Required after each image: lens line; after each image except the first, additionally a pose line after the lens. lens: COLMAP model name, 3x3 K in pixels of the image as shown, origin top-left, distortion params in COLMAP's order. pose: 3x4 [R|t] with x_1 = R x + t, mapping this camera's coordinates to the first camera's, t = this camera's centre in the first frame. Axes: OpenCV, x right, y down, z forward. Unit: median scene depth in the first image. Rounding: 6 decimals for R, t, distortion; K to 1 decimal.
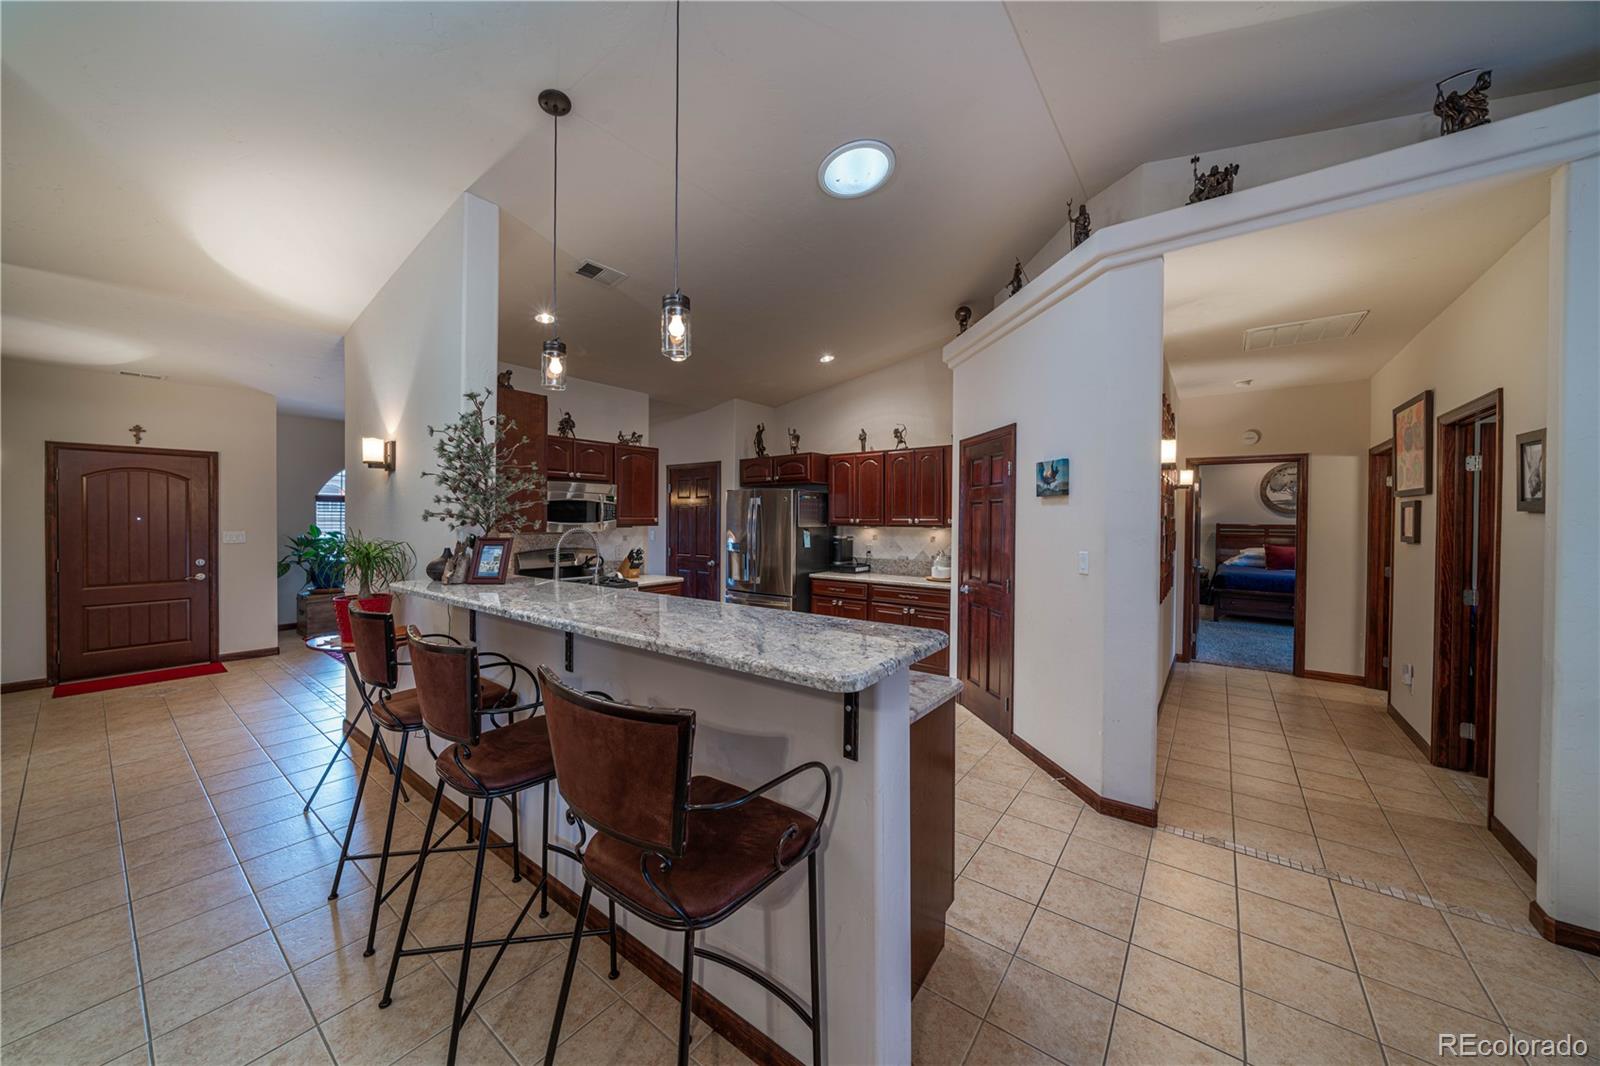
lens RADIAL K [[555.3, 0, 785.7], [0, 555.3, 522.0], [0, 0, 1]] dist [-0.002613, 0.000551]
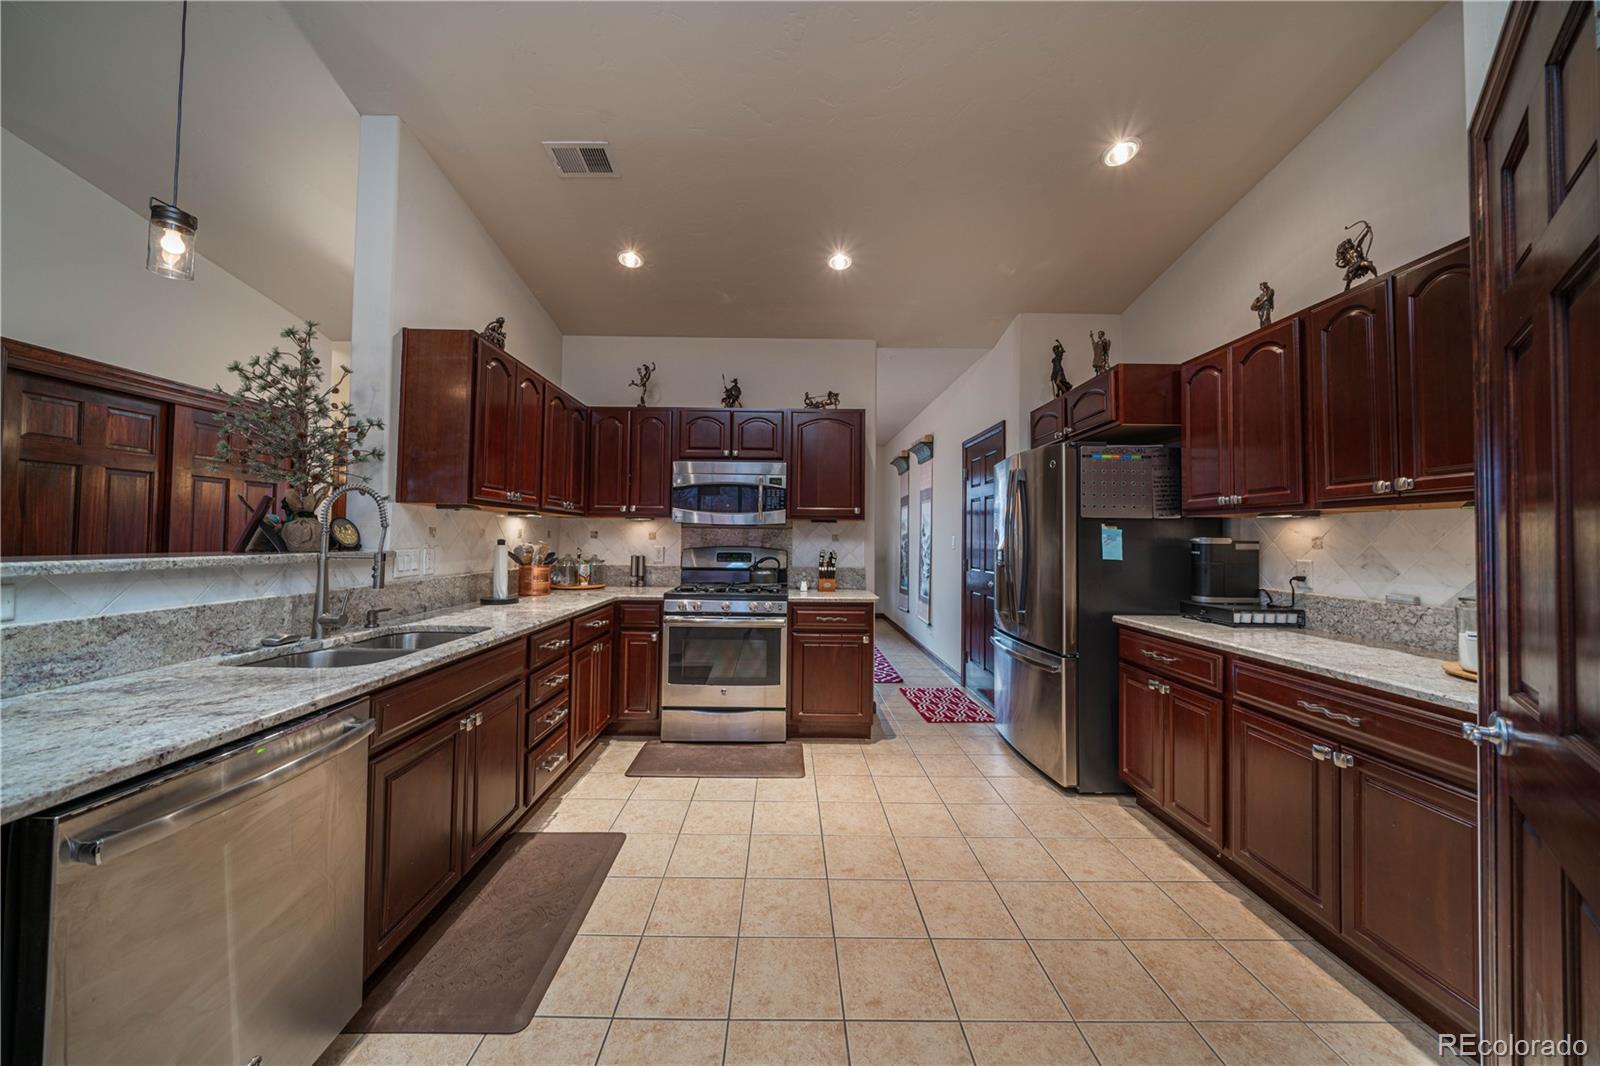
lens RADIAL K [[555.3, 0, 796.4], [0, 555.3, 522.0], [0, 0, 1]] dist [-0.002613, 0.000551]
pose [[0.624234, -0.018389, -0.781021, 0.303775], [-0.011453, 0.999400, -0.032684, 0.039113], [0.781154, 0.029347, 0.623649, 0.590566]]
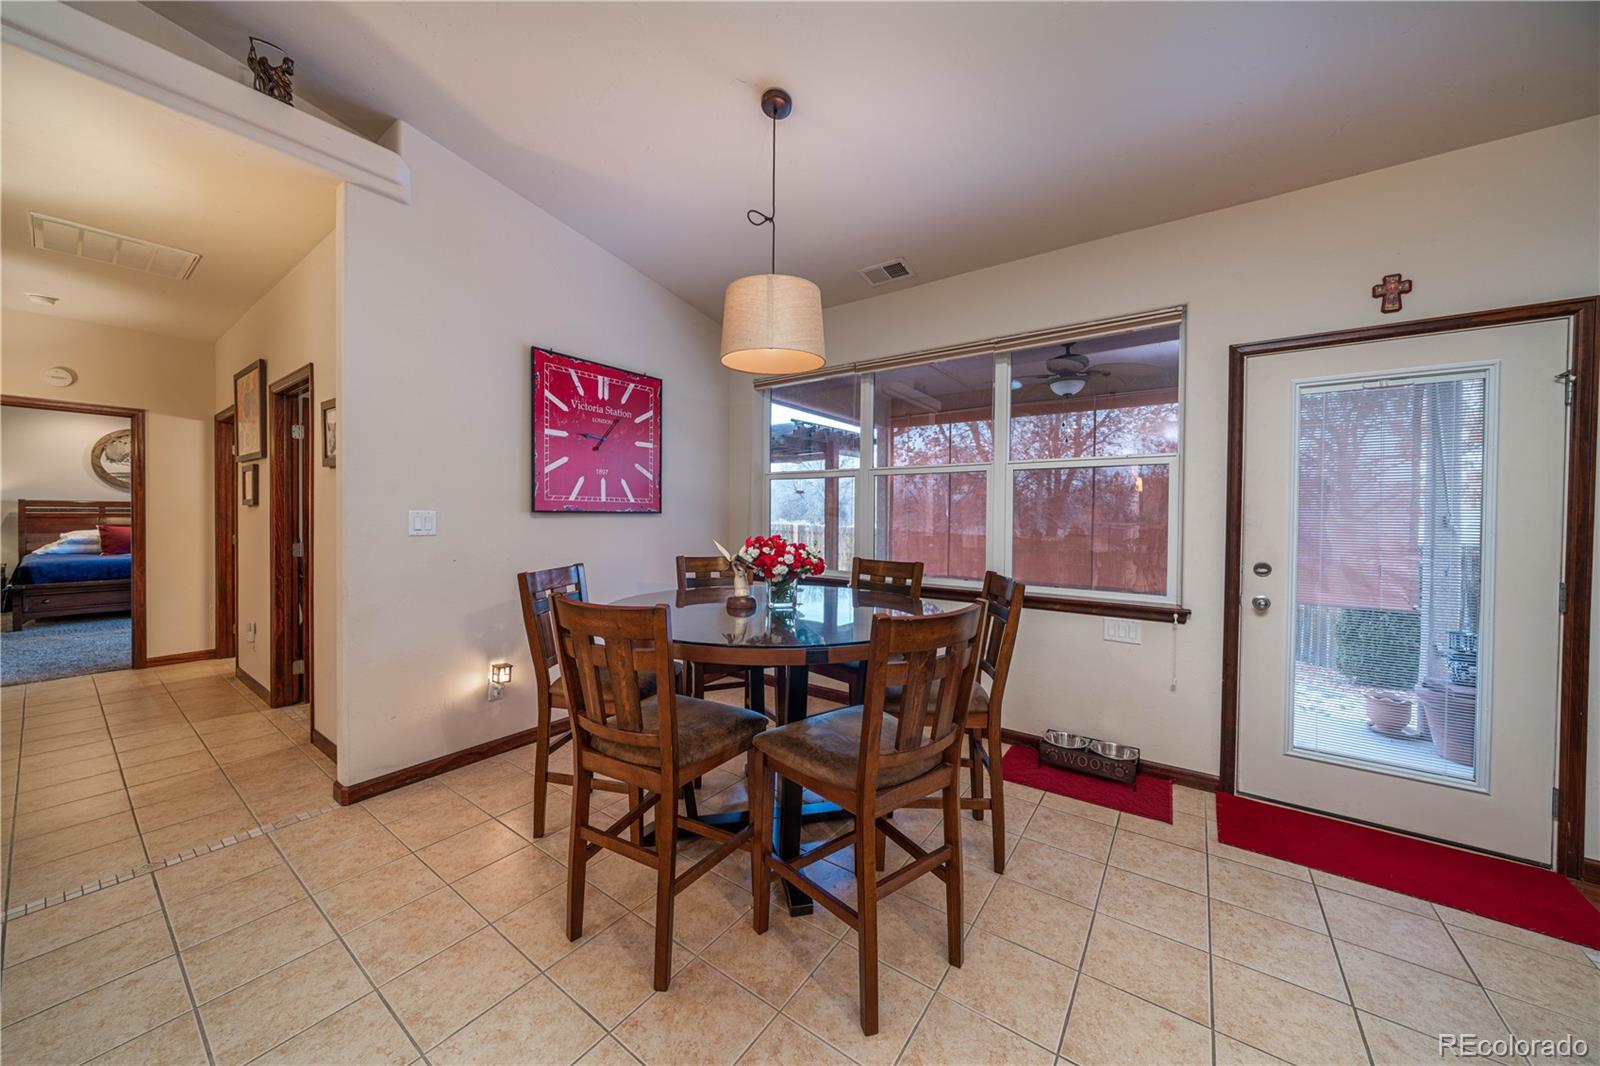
lens RADIAL K [[555.3, 0, 785.4], [0, 555.3, 517.3], [0, 0, 1]] dist [-0.002613, 0.000551]
pose [[-0.024788, -0.015863, 0.999567, 0.044093], [0.001643, 0.999872, 0.015908, 0.034193], [-0.999691, 0.002036, -0.024759, 0.013394]]
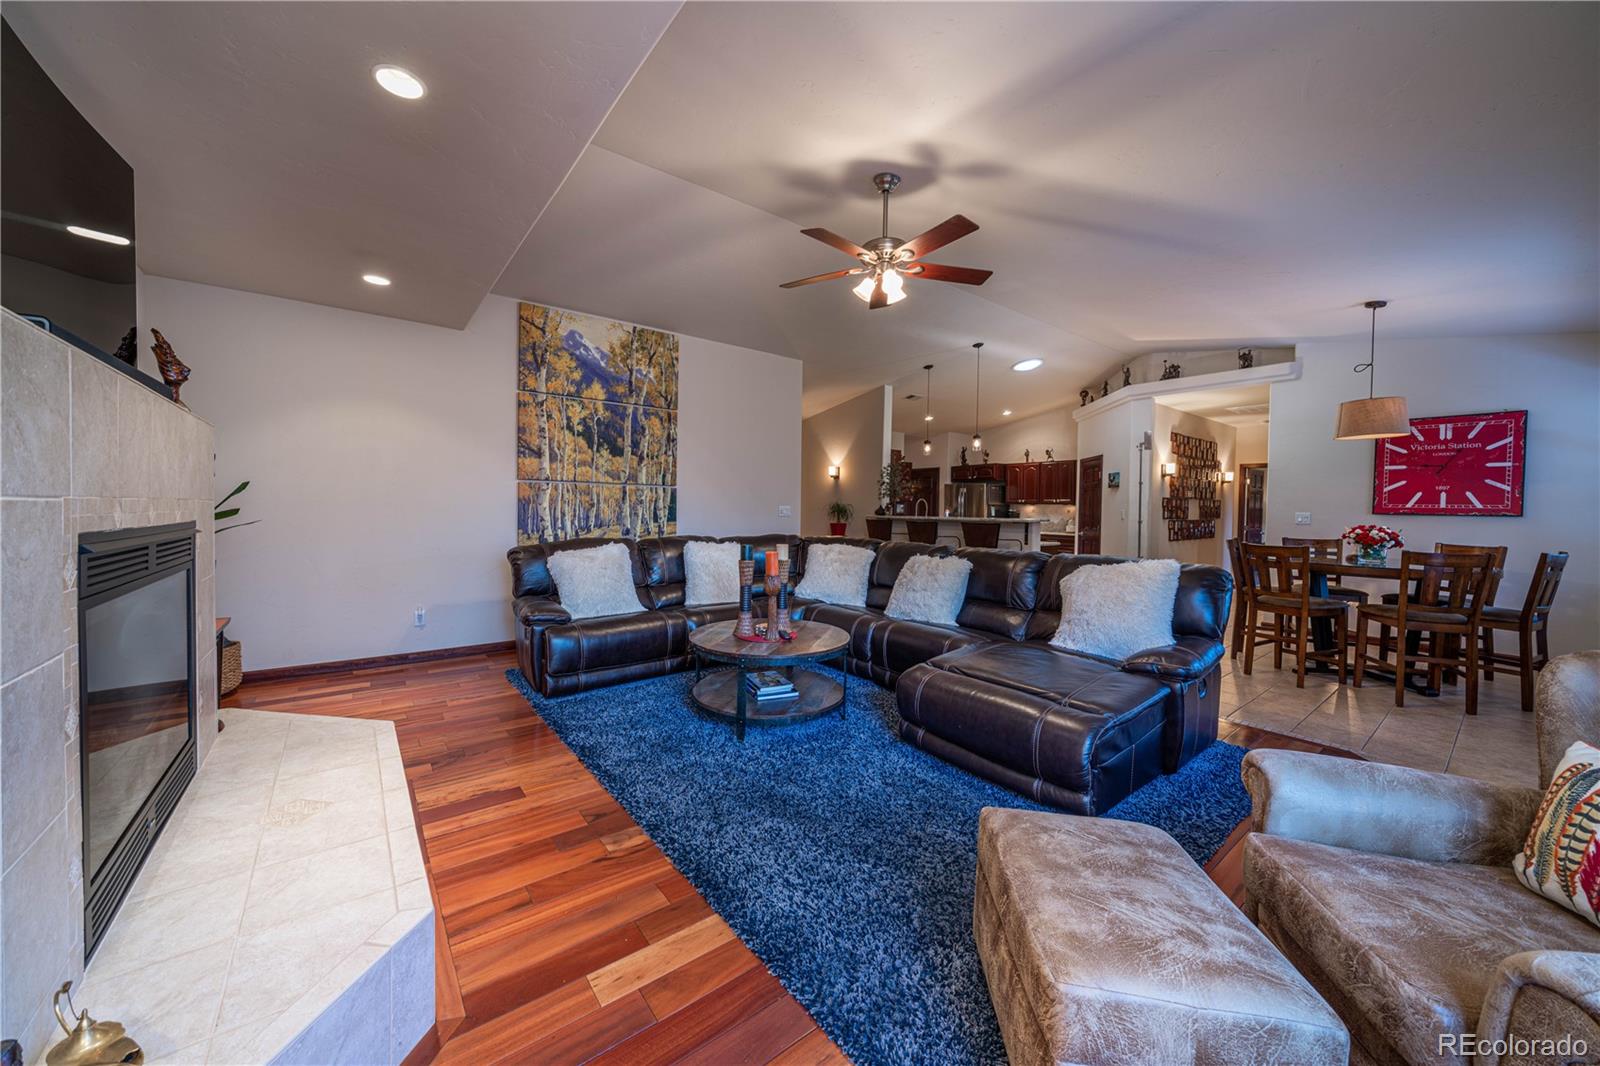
lens RADIAL K [[555.3, 0, 777.6], [0, 555.3, 517.6], [0, 0, 1]] dist [-0.002613, 0.000551]
pose [[0.962857, 0.013229, -0.269687, -0.185636], [-0.009863, 0.999856, 0.013833, 0.042248], [0.269831, -0.010660, 0.962849, -1.162992]]
